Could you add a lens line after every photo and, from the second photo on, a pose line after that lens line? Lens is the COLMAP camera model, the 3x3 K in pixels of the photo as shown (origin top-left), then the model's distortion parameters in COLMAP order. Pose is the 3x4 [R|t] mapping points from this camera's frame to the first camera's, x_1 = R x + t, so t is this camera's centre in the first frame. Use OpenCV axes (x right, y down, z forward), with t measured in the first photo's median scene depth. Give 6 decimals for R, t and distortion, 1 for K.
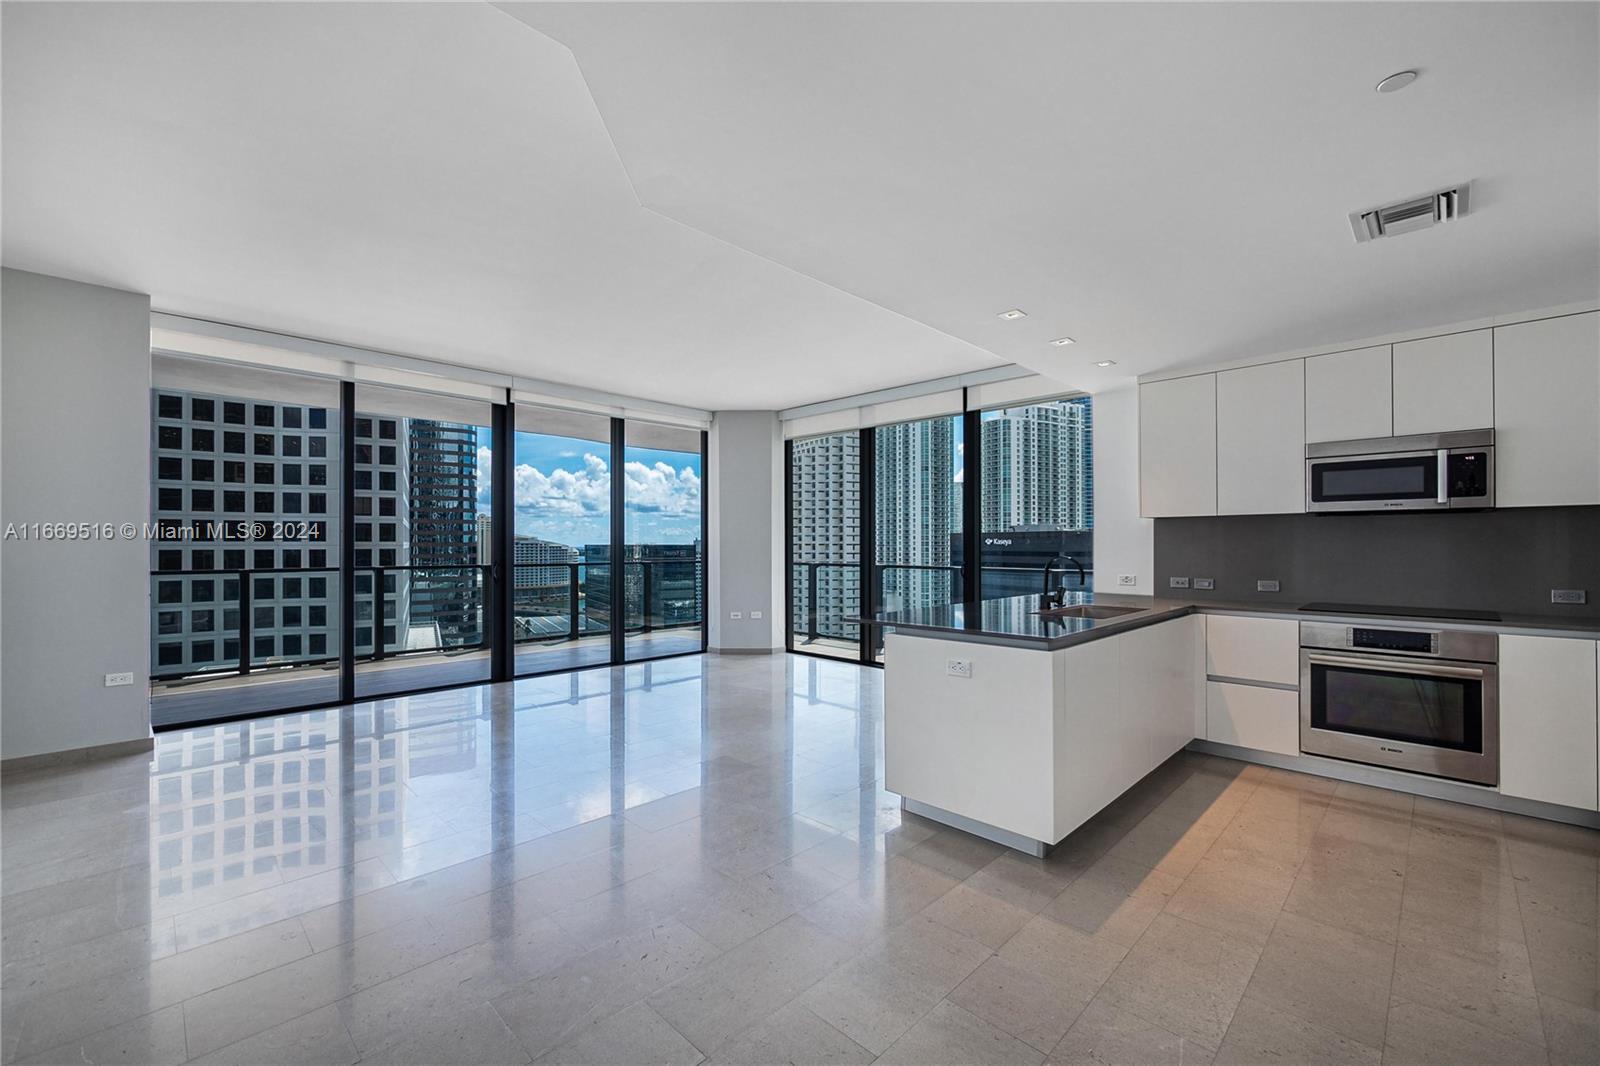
lens RADIAL K [[659.7, 0, 803.1], [0, 659.7, 540.6], [0, 0, 1]] dist [-0.005463, 0.000969]
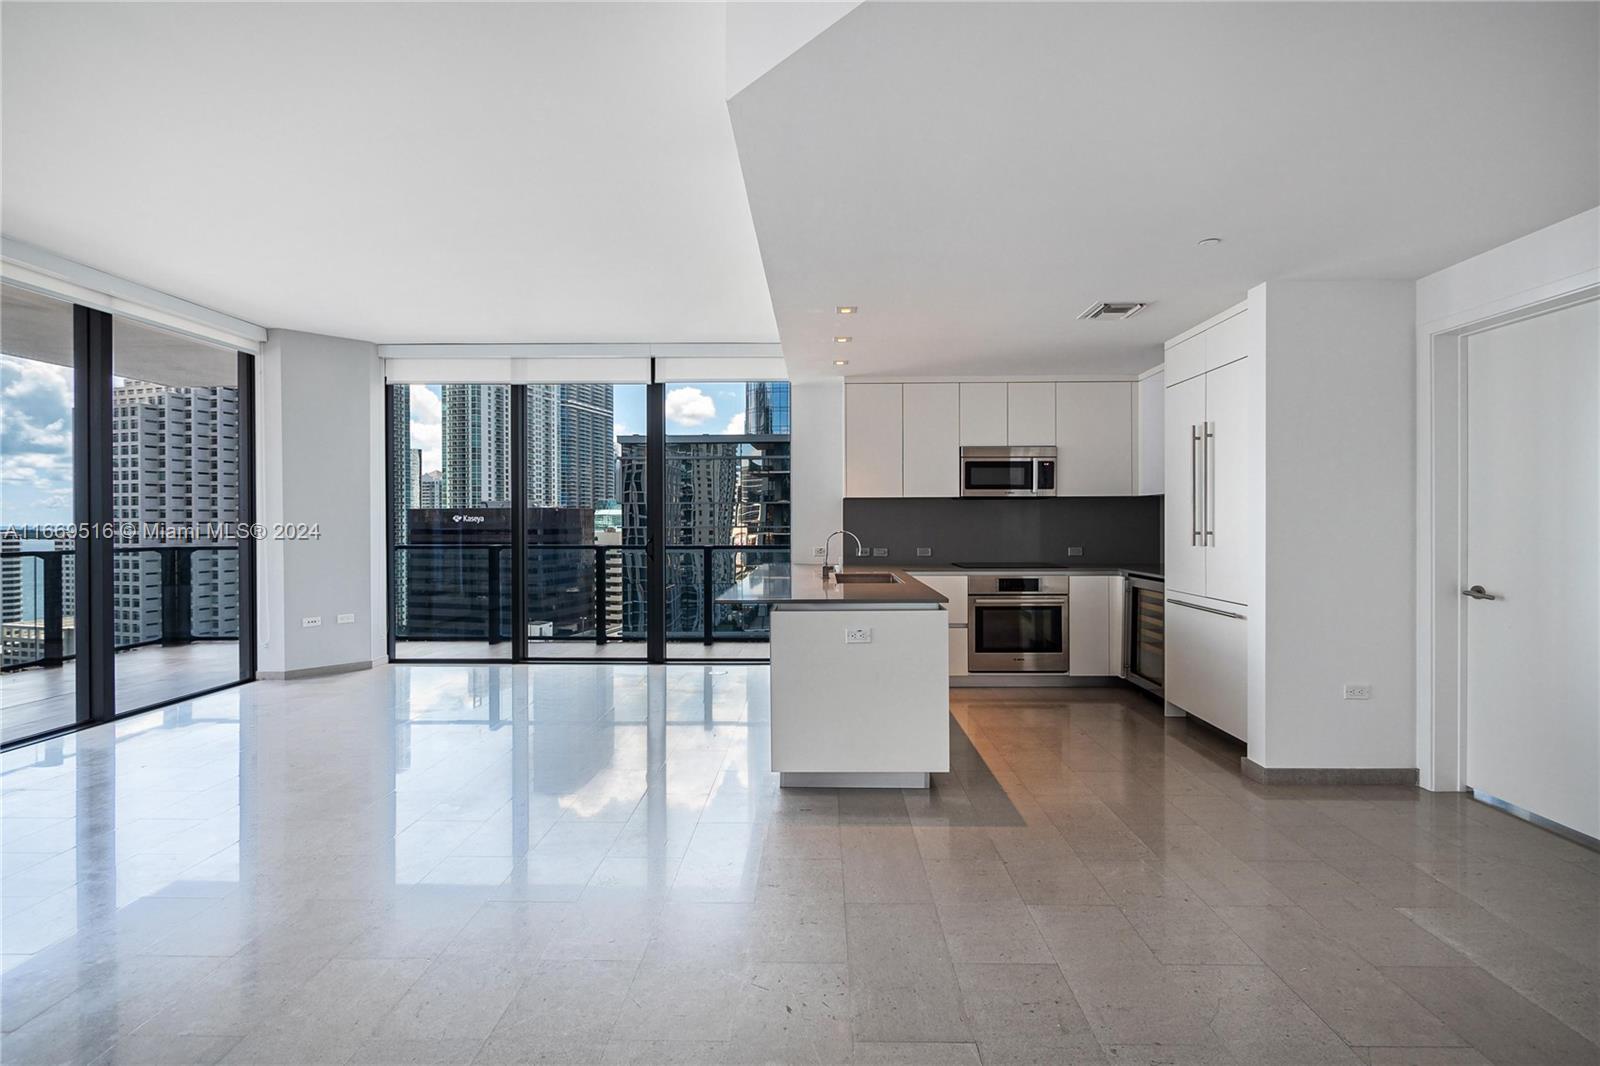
lens RADIAL K [[659.7, 0, 811.7], [0, 659.7, 527.7], [0, 0, 1]] dist [-0.005463, 0.000969]
pose [[0.712169, -0.011271, 0.701918, -0.217497], [-0.000815, 0.999857, 0.016882, -0.000325], [-0.702008, -0.012595, 0.712058, 0.118357]]
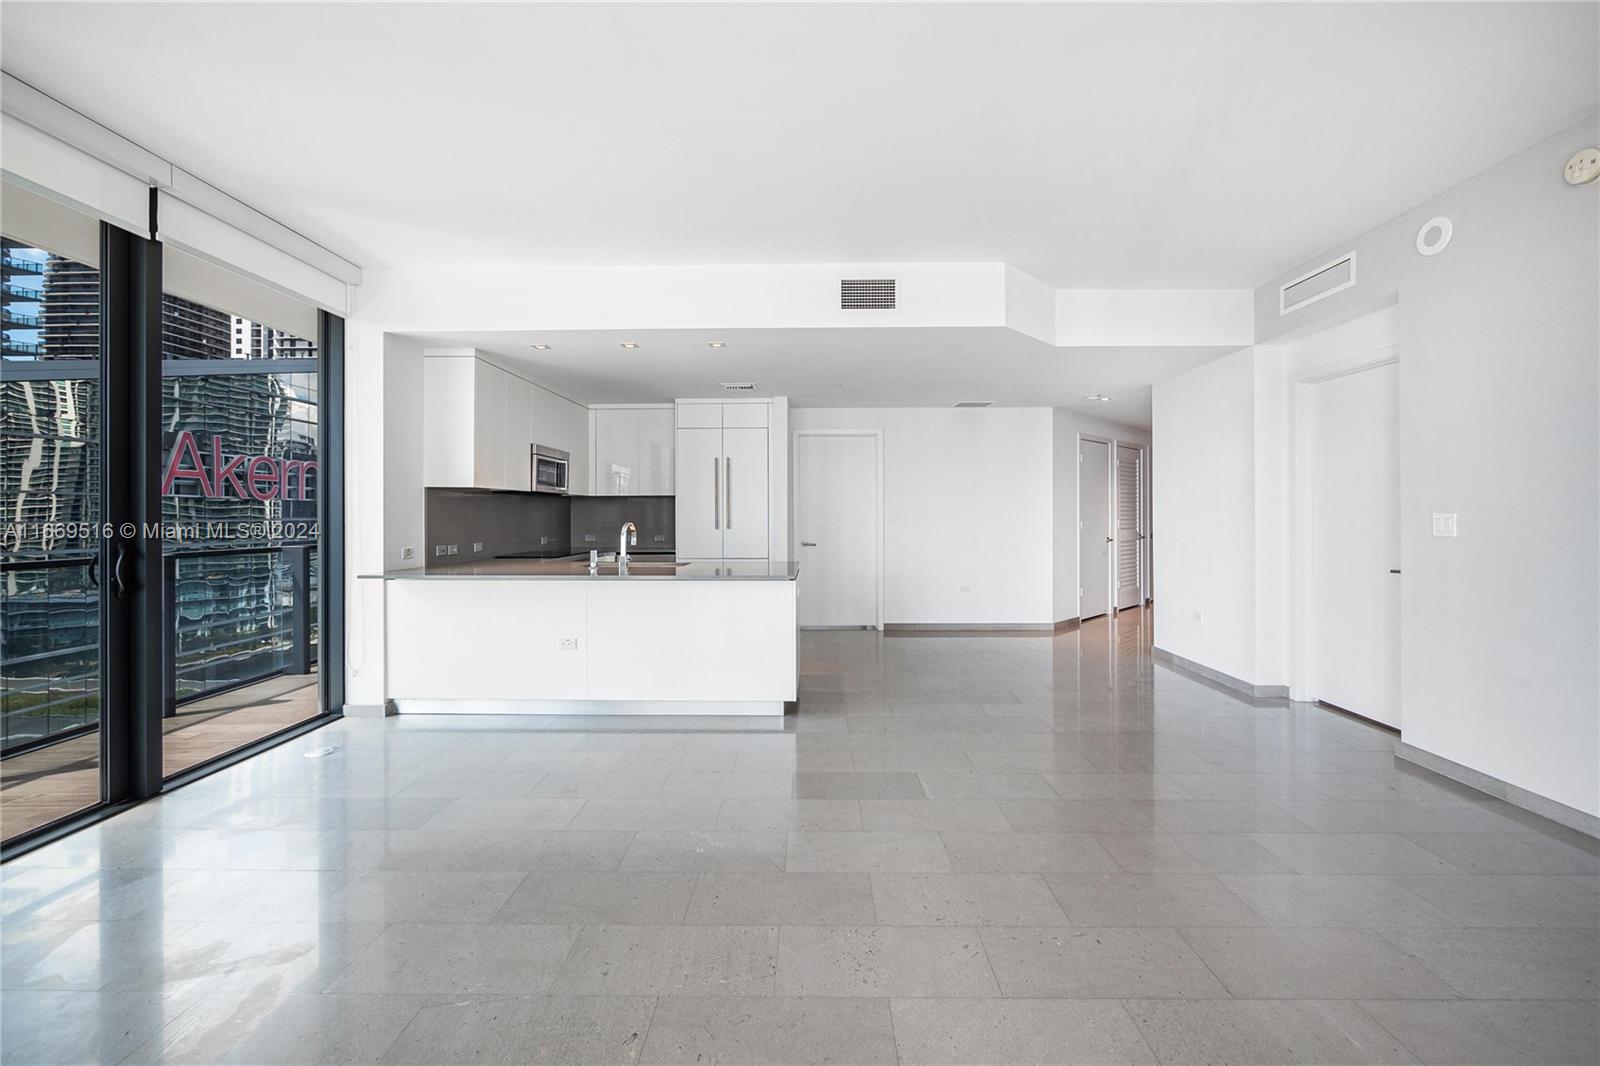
lens RADIAL K [[666.6, 0, 797.7], [0, 666.6, 530.9], [0, 0, 1]] dist [-0.001712, -0.000151]
pose [[-0.688645, -0.019090, 0.724847, -0.353339], [-0.004876, 0.999753, 0.021697, 0.004711], [-0.725082, 0.011407, -0.688568, 0.804733]]
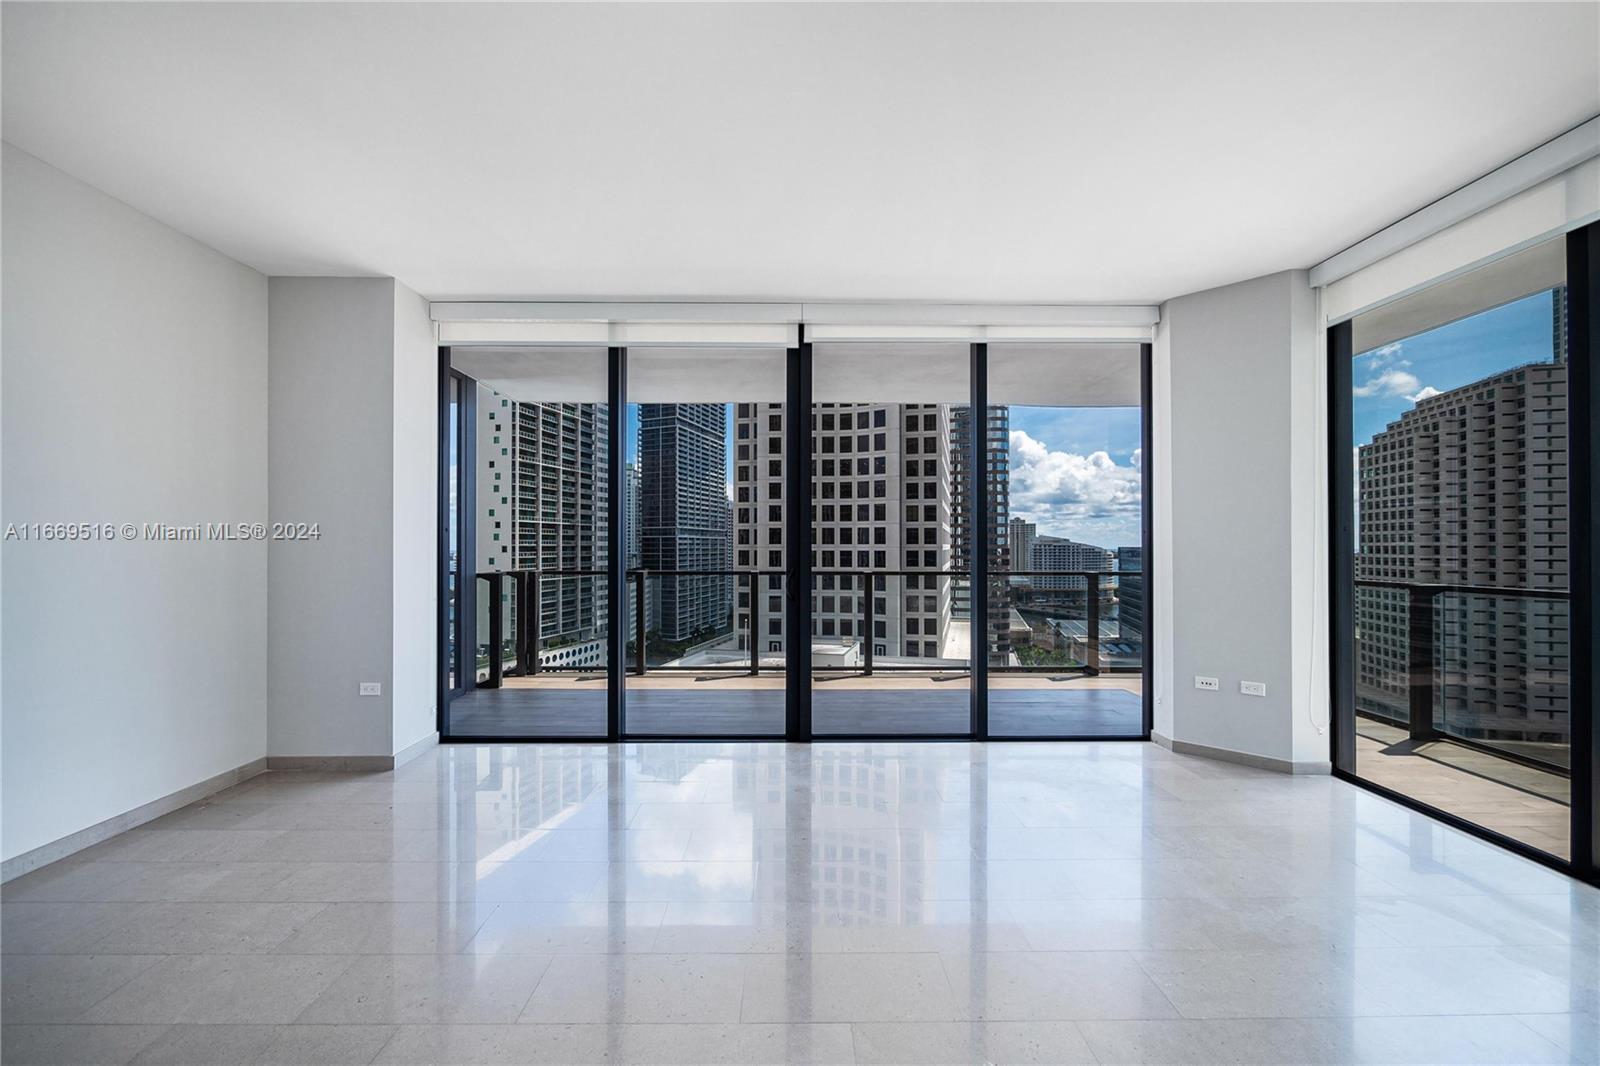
lens RADIAL K [[659.7, 0, 793.7], [0, 659.7, 543.4], [0, 0, 1]] dist [-0.005463, 0.000969]
pose [[0.711099, -0.003198, -0.703085, 0.031724], [0.003900, 0.999992, -0.000604, 0.002628], [0.703082, -0.002313, 0.711105, 0.402730]]
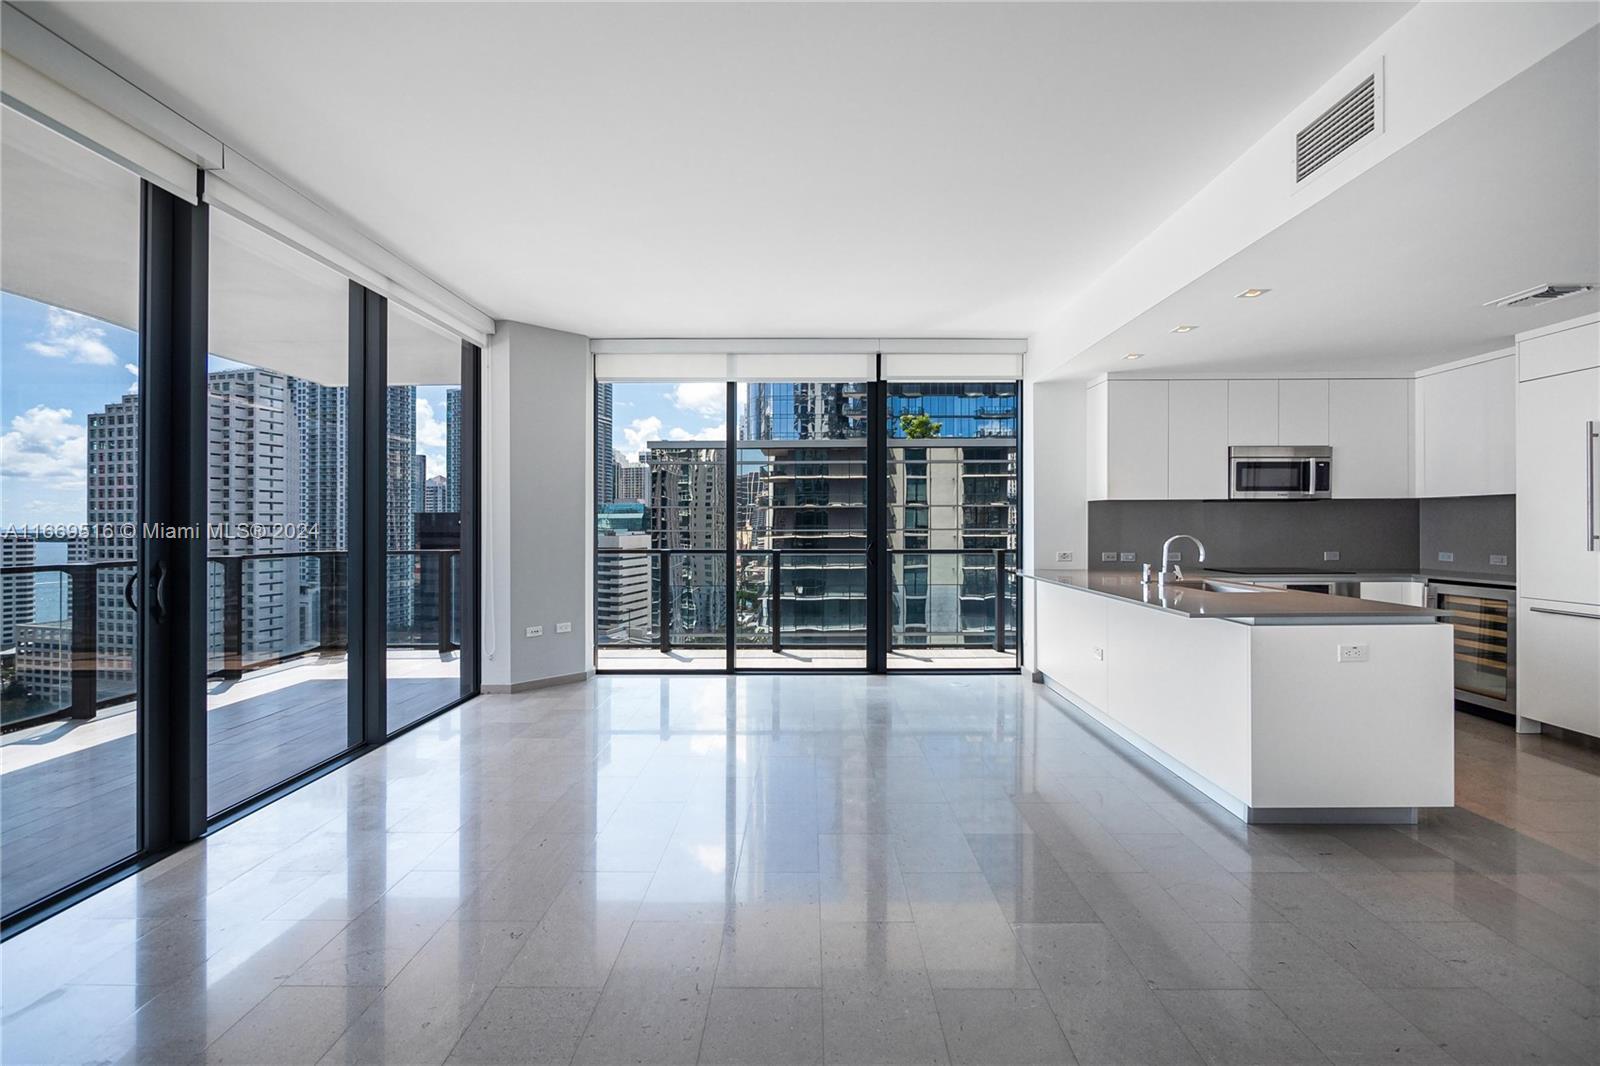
lens RADIAL K [[659.7, 0, 808.7], [0, 659.7, 520.5], [0, 0, 1]] dist [-0.005463, 0.000969]
pose [[0.713815, 0.002397, 0.700330, -0.376659], [-0.001534, 0.999997, -0.001860, 0.001889], [-0.700333, 0.000253, 0.713817, 0.331457]]
